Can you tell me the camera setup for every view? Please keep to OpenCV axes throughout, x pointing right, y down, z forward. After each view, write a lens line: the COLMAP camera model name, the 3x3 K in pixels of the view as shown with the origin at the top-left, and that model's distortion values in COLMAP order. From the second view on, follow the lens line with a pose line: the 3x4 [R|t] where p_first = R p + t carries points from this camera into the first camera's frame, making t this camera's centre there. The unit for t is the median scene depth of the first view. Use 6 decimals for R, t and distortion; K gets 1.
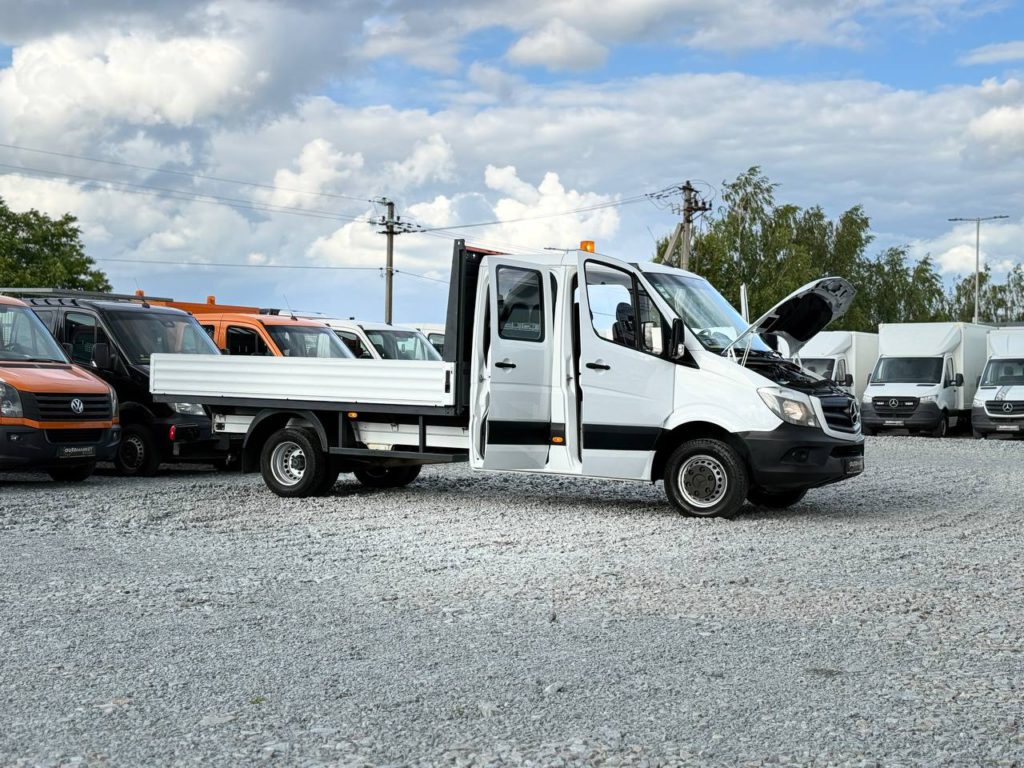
lens RADIAL K [[1464.6, 0, 512.0], [0, 1464.6, 384.0], [0, 0, 1]] dist [0.150455, -0.186651]
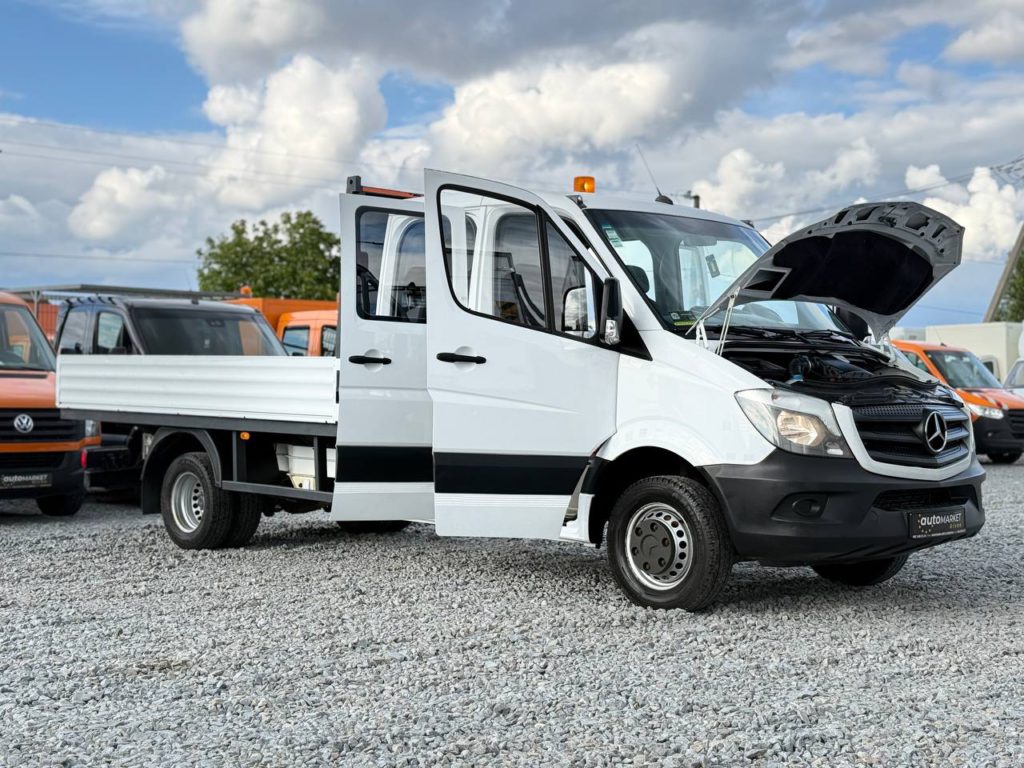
lens RADIAL K [[1465.1, 0, 498.9], [0, 1465.1, 384.9], [0, 0, 1]] dist [0.131193, -0.057555]
pose [[0.958471, -0.011003, -0.284979, 0.217254], [0.008652, 0.999917, -0.009507, 0.004488], [0.285060, 0.006647, 0.958487, 0.364195]]
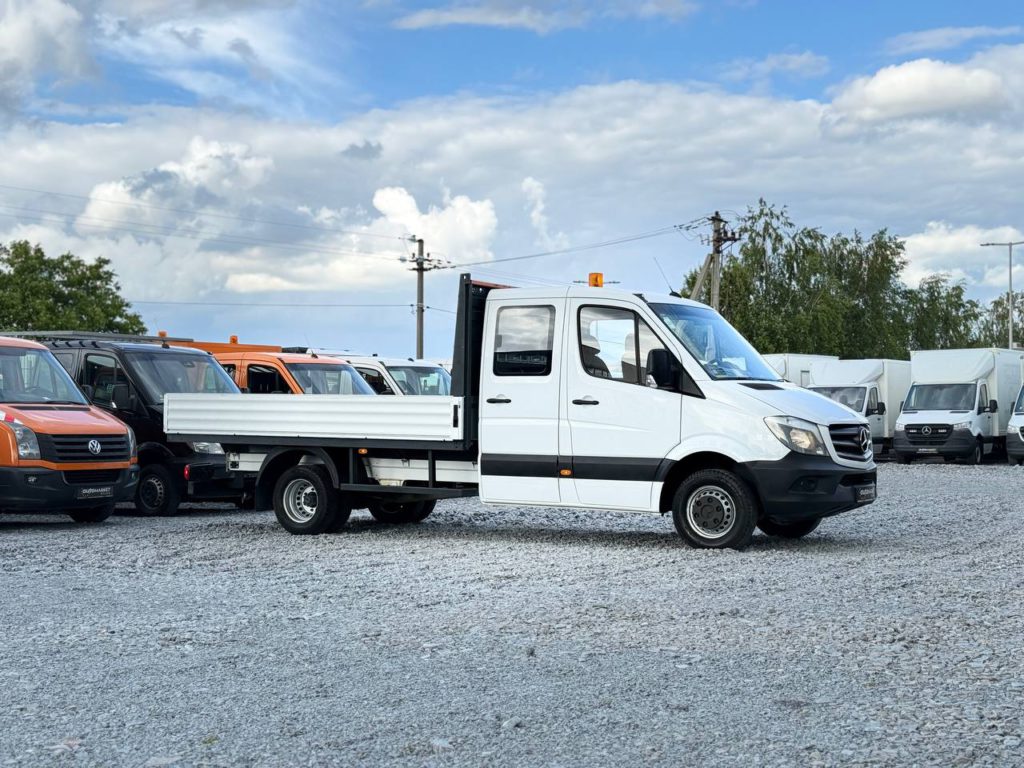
lens RADIAL K [[1464.6, 0, 512.0], [0, 1464.6, 384.0], [0, 0, 1]] dist [0.150455, -0.186651]
pose [[0.999464, -0.017788, -0.027469, 0.021907], [0.017139, 0.999572, -0.023694, 0.000930], [0.027879, 0.023211, 0.999342, 0.002514]]
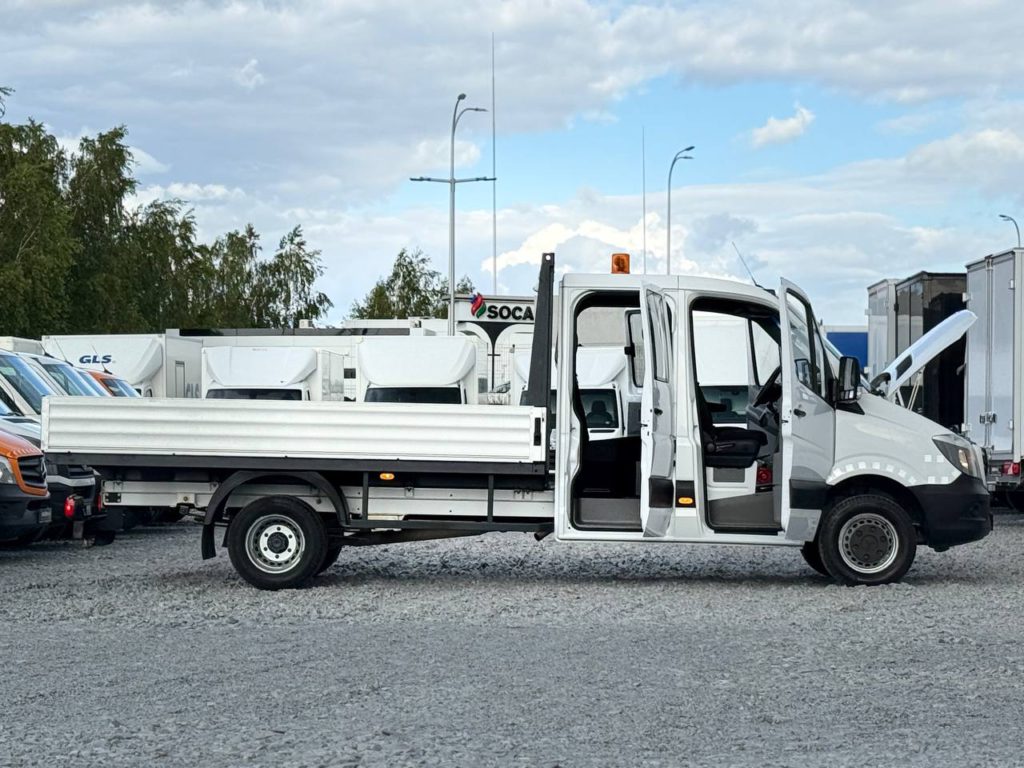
lens RADIAL K [[2393.9, 0, 633.9], [0, 2393.9, 383.6], [0, 0, 1]] dist [0.060388, -0.012669]
pose [[0.860172, 0.002655, 0.509997, -0.651426], [0.007571, 0.999810, -0.017975, -0.003827], [-0.509948, 0.019323, 0.859988, -0.142494]]
